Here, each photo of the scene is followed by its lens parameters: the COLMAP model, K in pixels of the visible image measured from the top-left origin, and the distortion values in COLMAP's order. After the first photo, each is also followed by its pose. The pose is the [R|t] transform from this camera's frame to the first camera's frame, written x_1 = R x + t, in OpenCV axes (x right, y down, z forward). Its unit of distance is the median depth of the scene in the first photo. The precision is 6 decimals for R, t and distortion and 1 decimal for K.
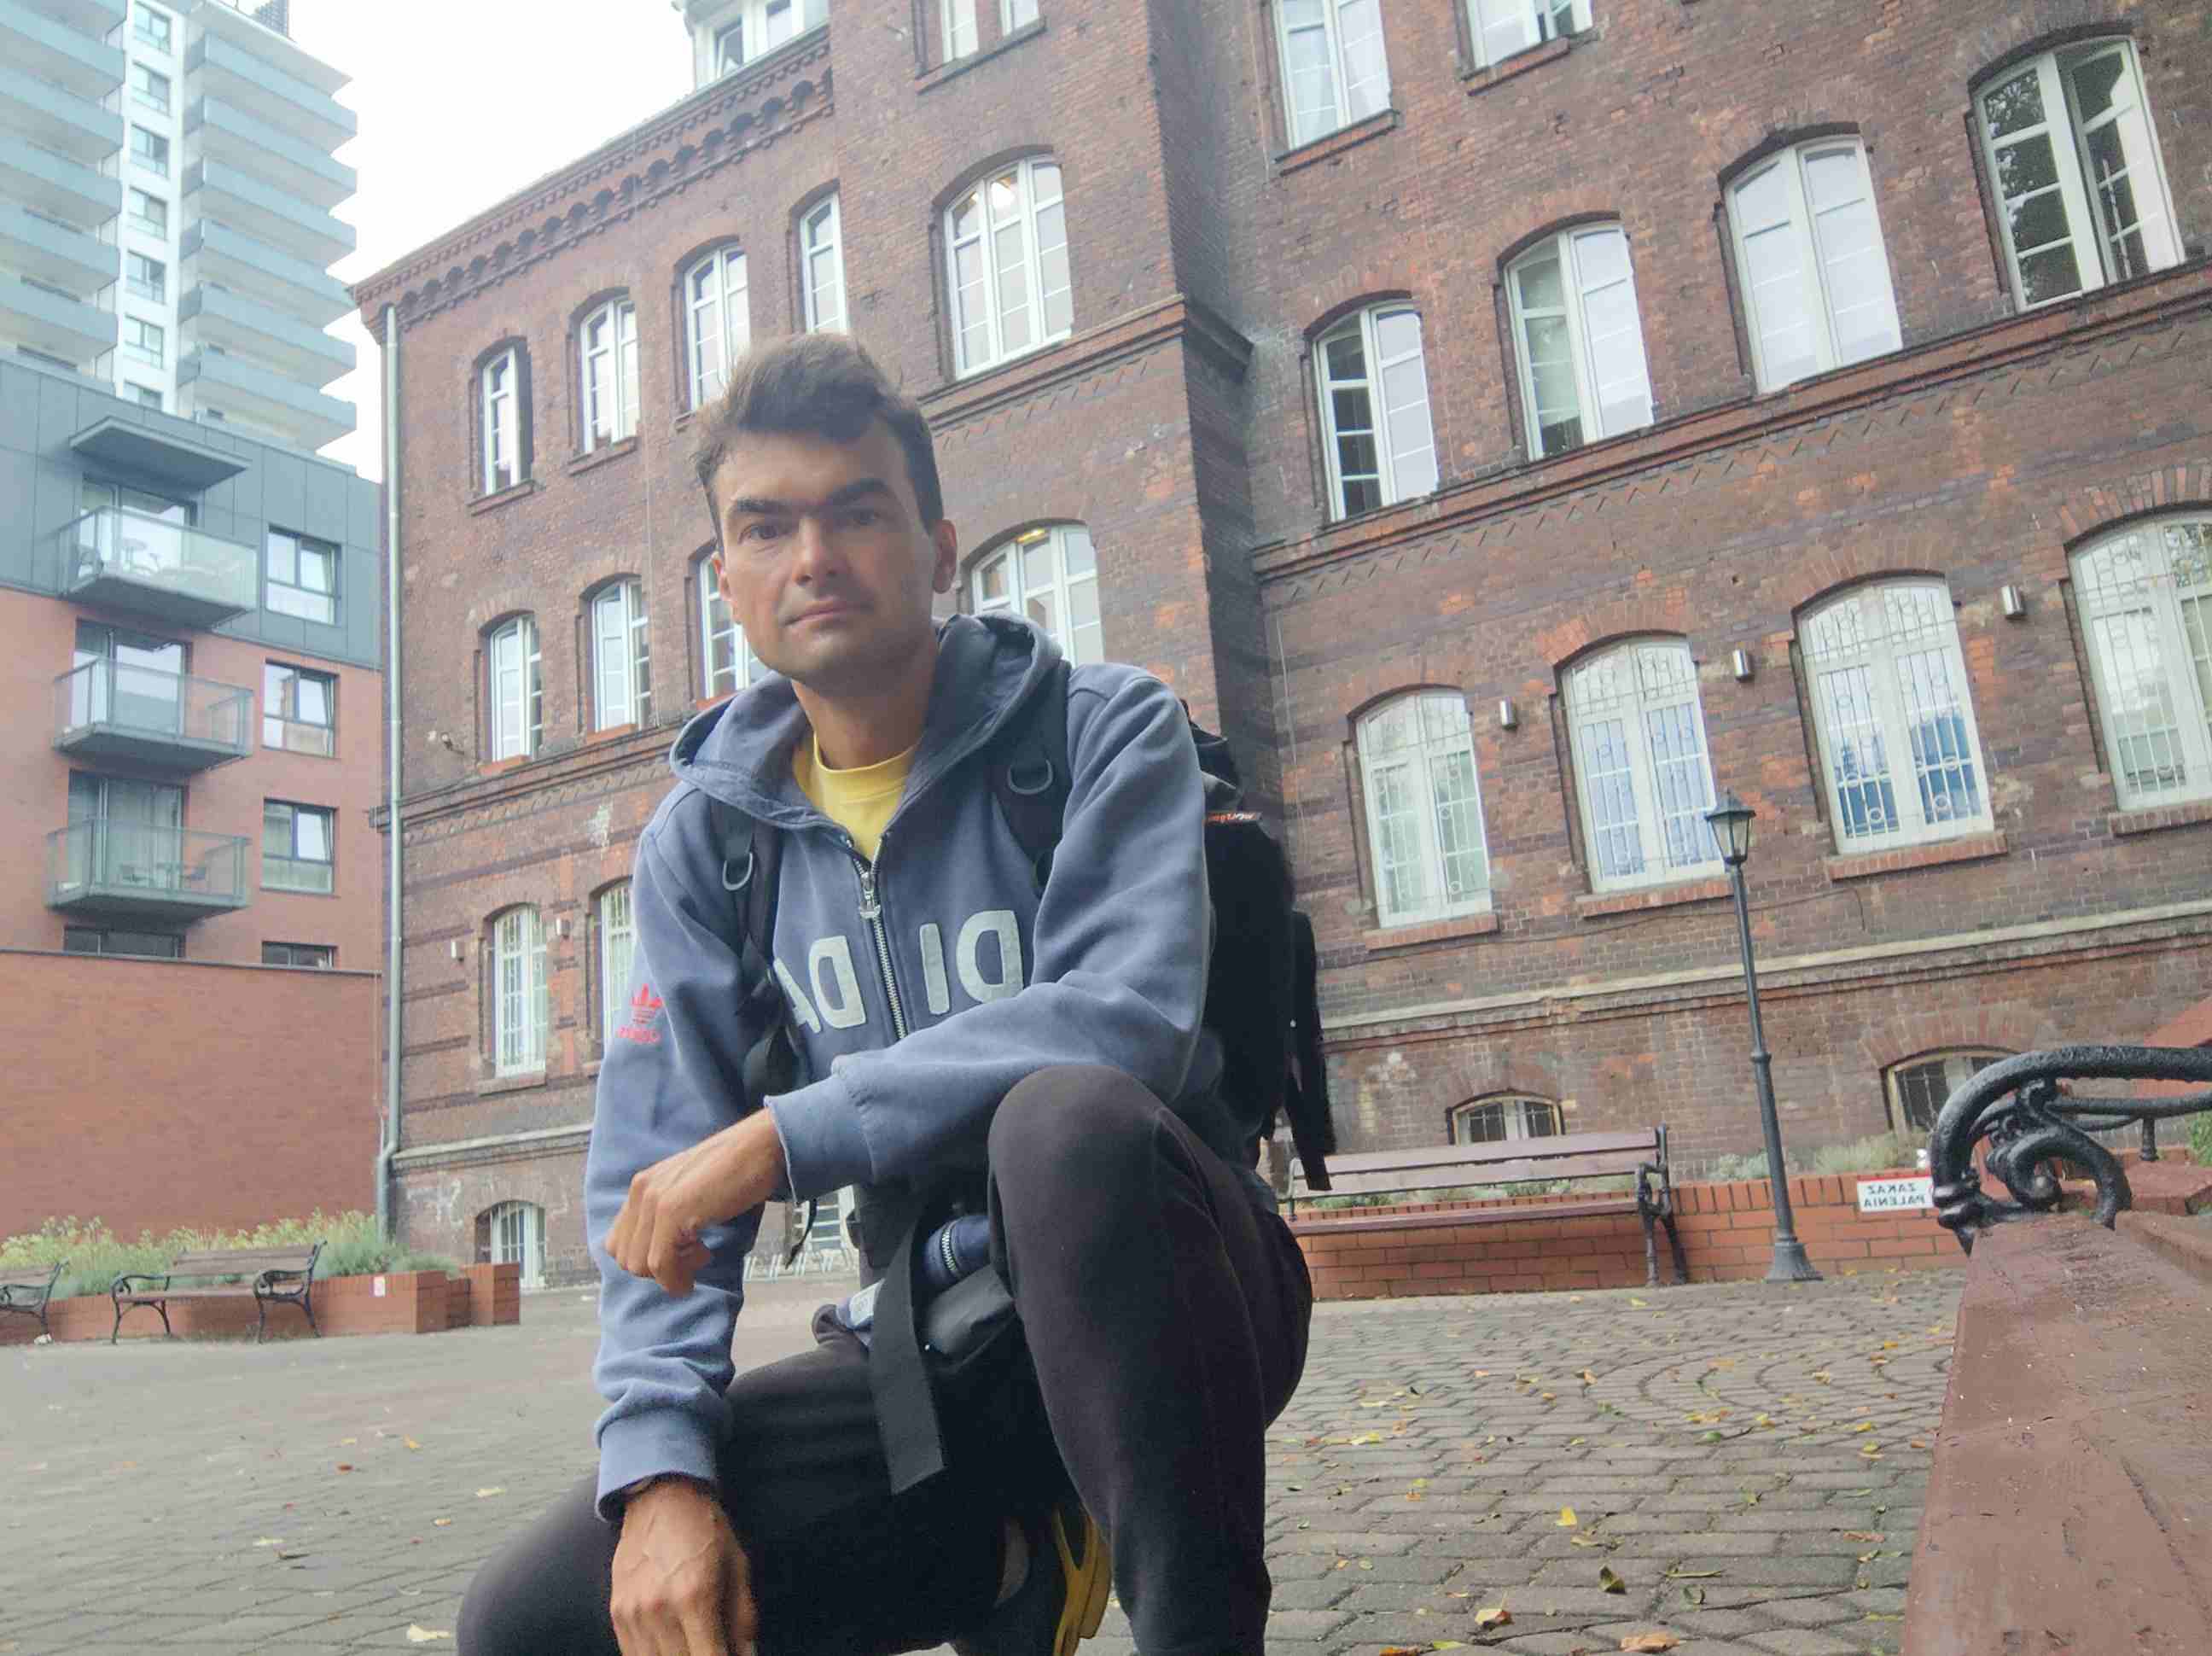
lens RADIAL K [[1847.1, 0, 1099.0], [0, 1847.1, 795.6], [0, 0, 1]] dist [0.190648, -0.238407]
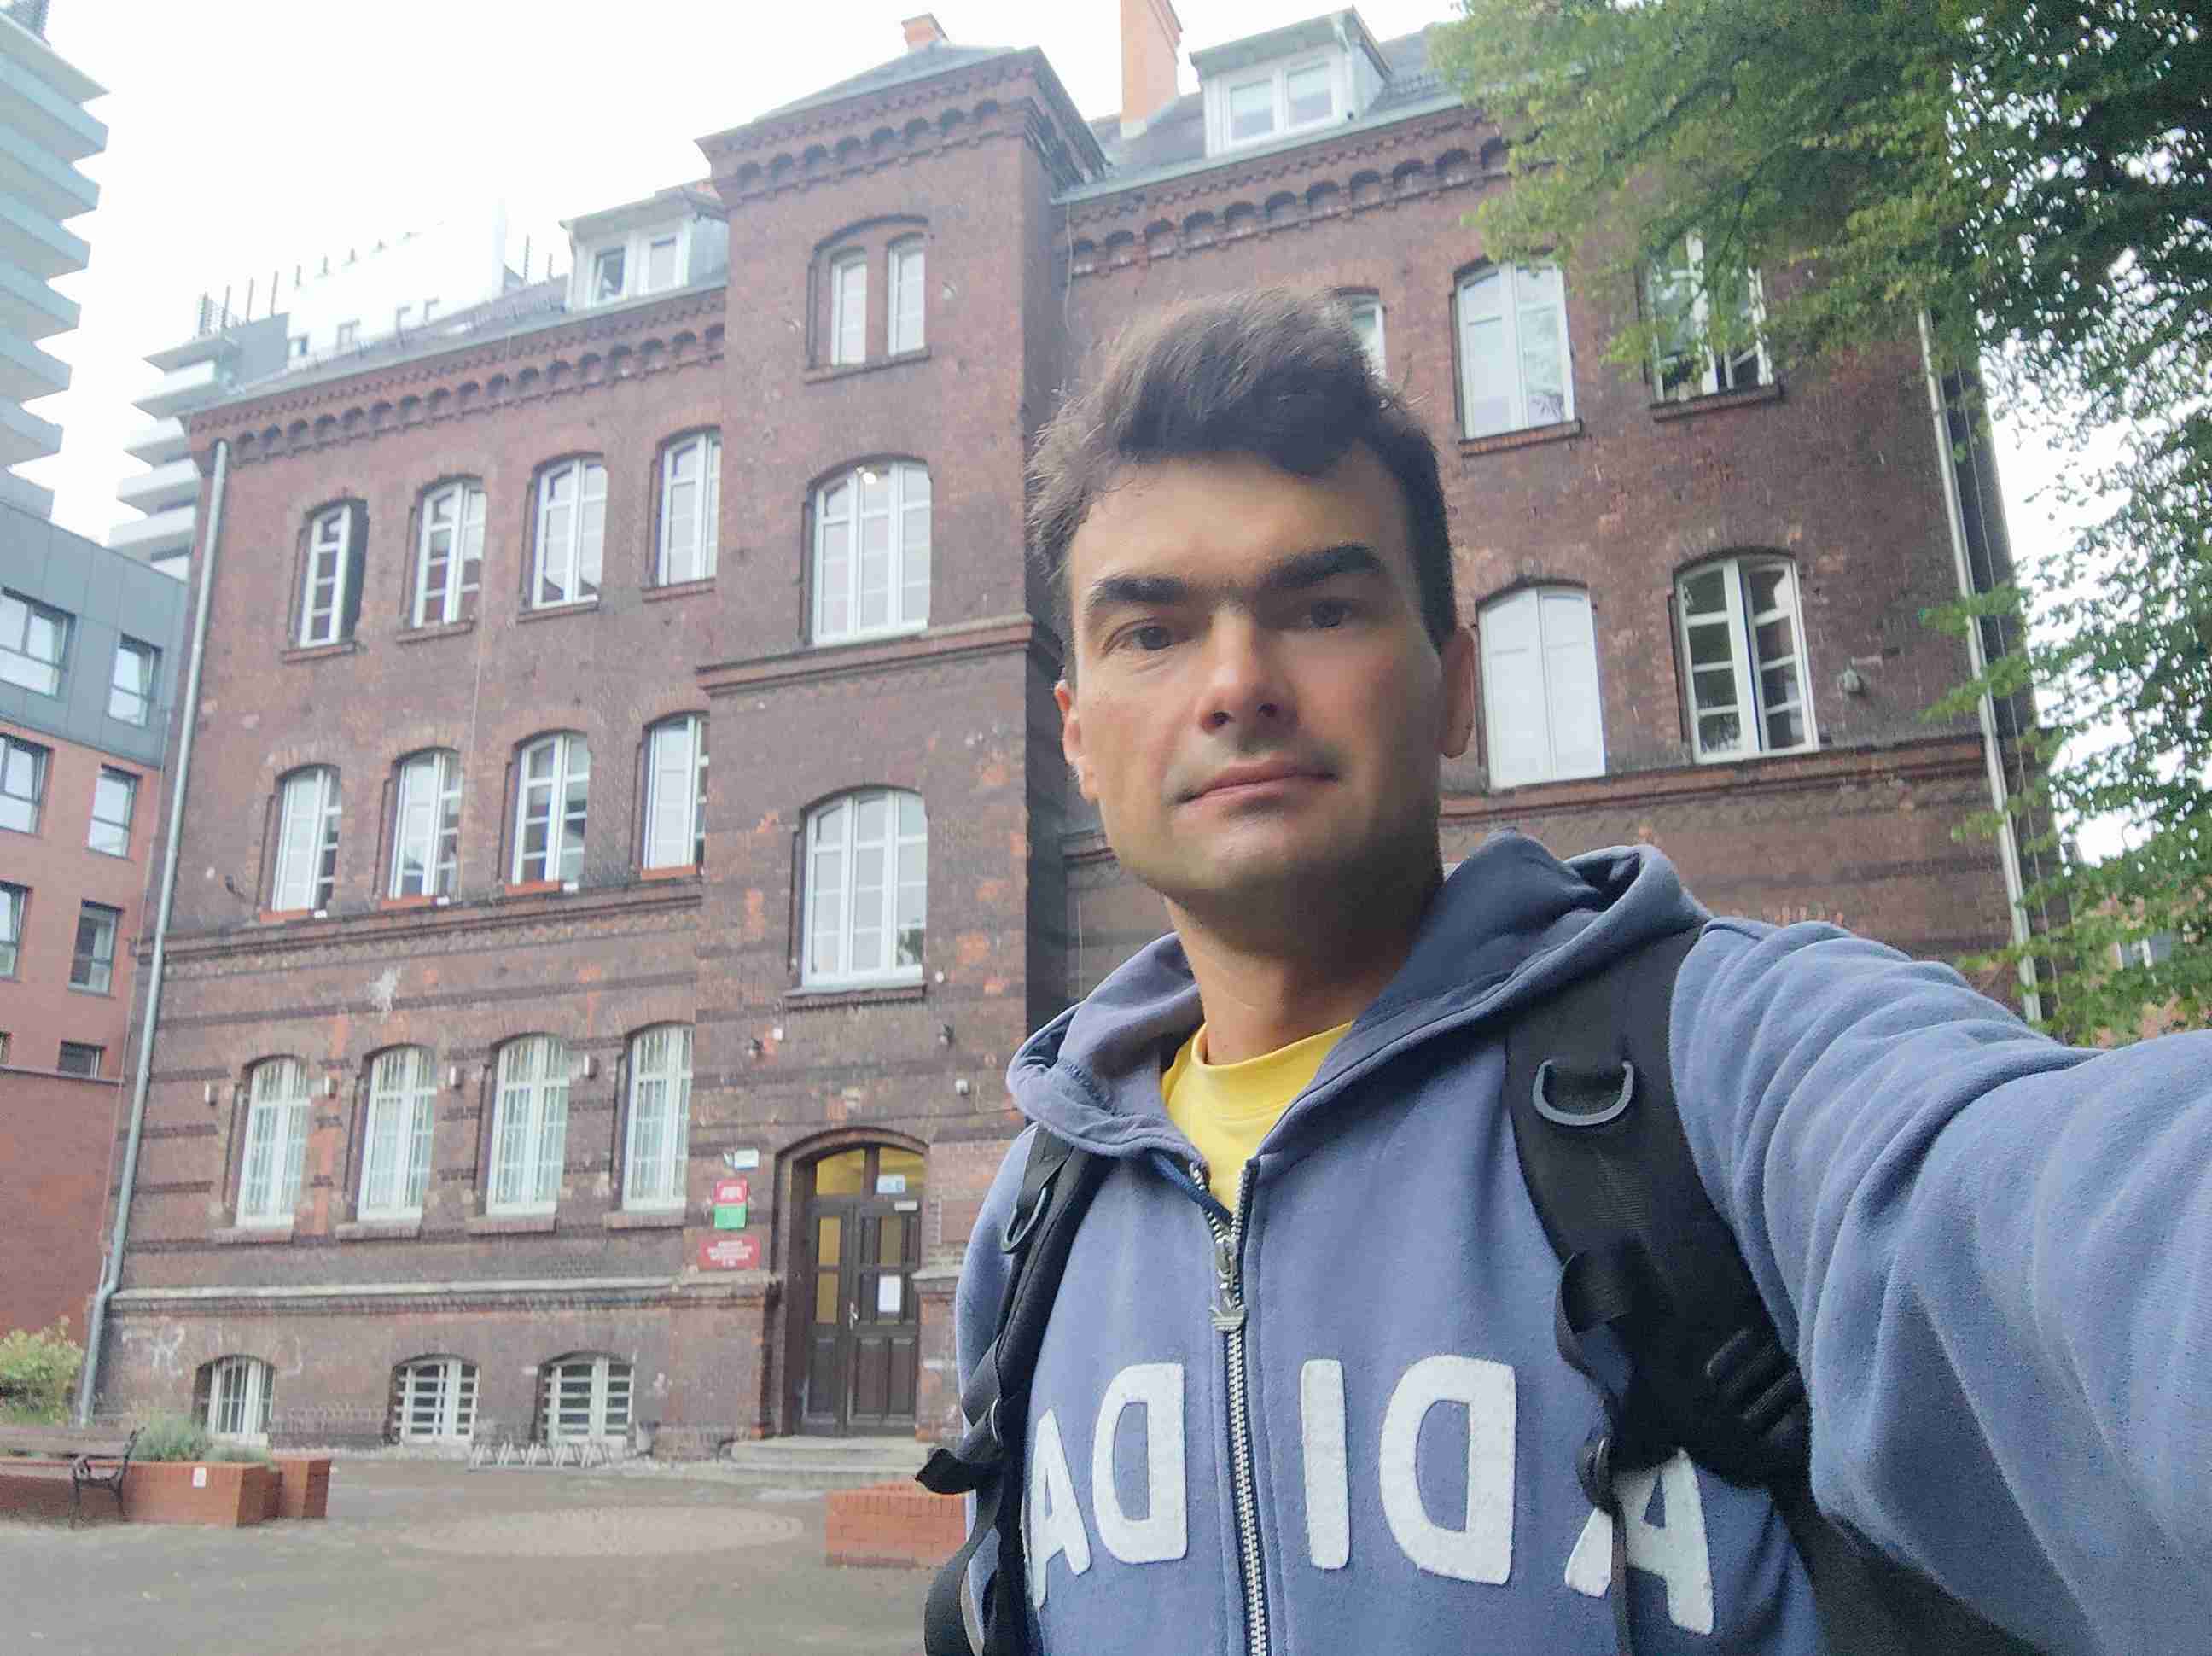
lens RADIAL K [[1847.1, 0, 1099.0], [0, 1847.1, 795.6], [0, 0, 1]] dist [0.190648, -0.238407]
pose [[0.976822, 0.128929, 0.170868, -0.072451], [-0.119307, 0.990696, -0.065475, -0.066996], [-0.177720, 0.043571, 0.983116, -0.095451]]
